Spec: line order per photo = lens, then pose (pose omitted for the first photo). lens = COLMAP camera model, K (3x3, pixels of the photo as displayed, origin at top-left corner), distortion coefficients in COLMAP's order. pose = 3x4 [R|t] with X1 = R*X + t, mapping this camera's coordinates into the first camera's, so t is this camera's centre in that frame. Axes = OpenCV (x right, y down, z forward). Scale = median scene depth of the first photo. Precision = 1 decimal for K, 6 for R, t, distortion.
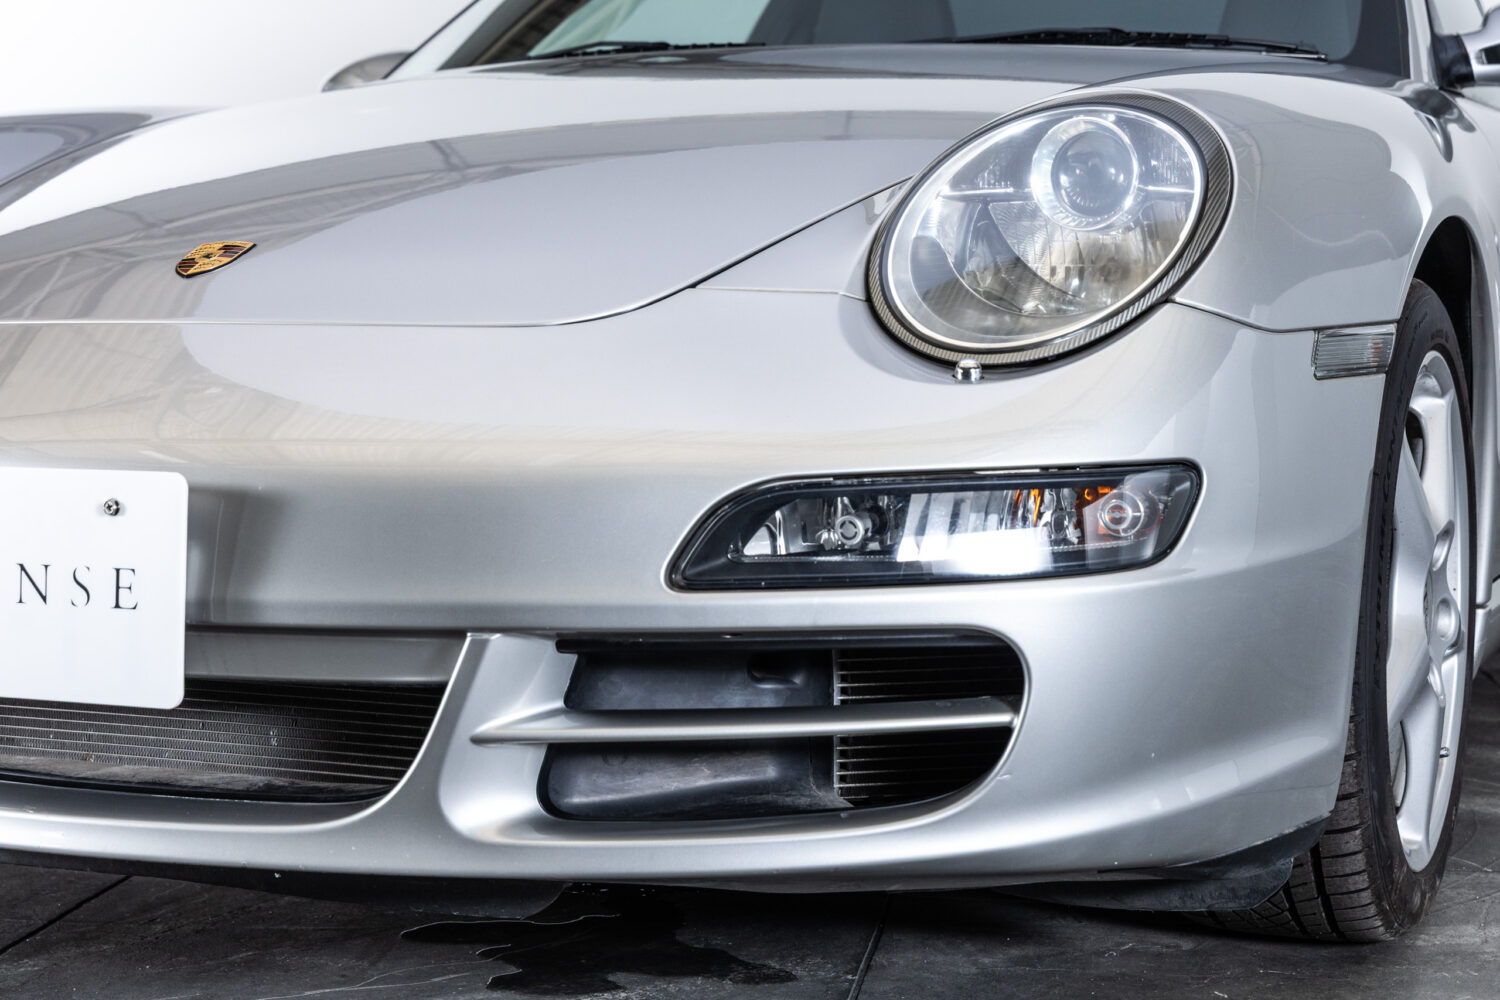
lens RADIAL K [[2667.8, 0, 750.0], [0, 2667.8, 500.0], [0, 0, 1]] dist [0.018058, 0.211492]
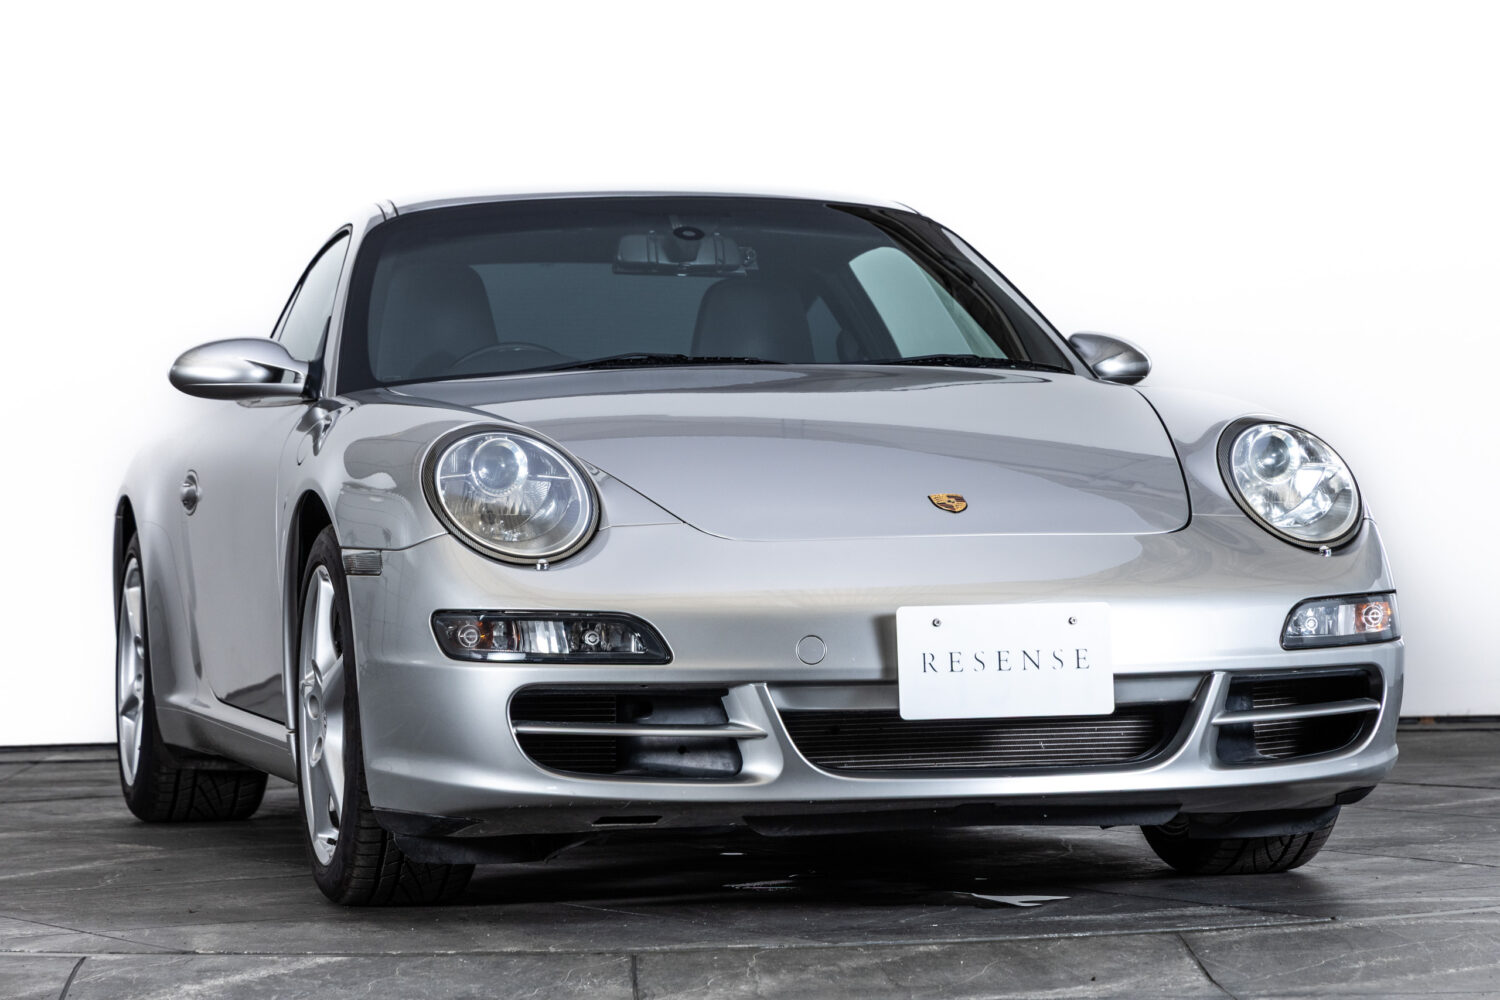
lens RADIAL K [[4587.2, 0, 750.0], [0, 4587.2, 500.0], [0, 0, 1]] dist [-0.053349, -1.960220]
pose [[0.784819, -0.007645, 0.619678, -2.505429], [0.064311, 0.995530, -0.069168, 0.132726], [-0.616379, 0.094136, 0.781802, -1.563142]]
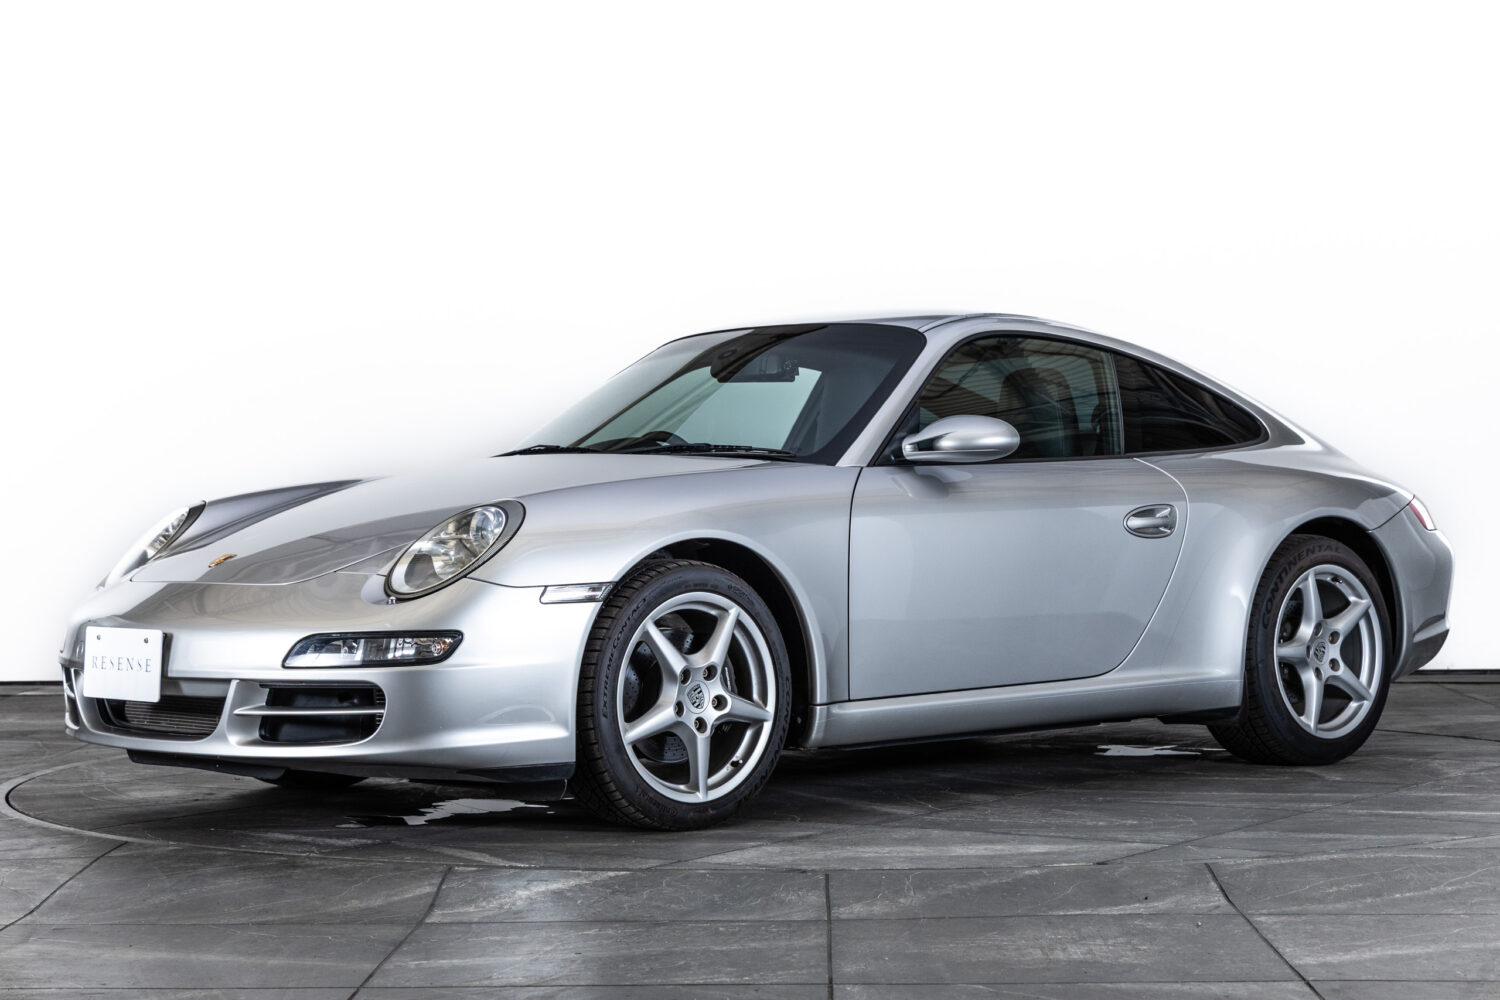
lens RADIAL K [[3095.5, 0, 750.0], [0, 3095.5, 500.0], [0, 0, 1]] dist [0.055055, 0.177895]
pose [[0.908990, -0.006835, -0.416763, 1.889605], [-0.024808, 0.997206, -0.070462, 0.075470], [0.416080, 0.074388, 0.906280, -2.008986]]
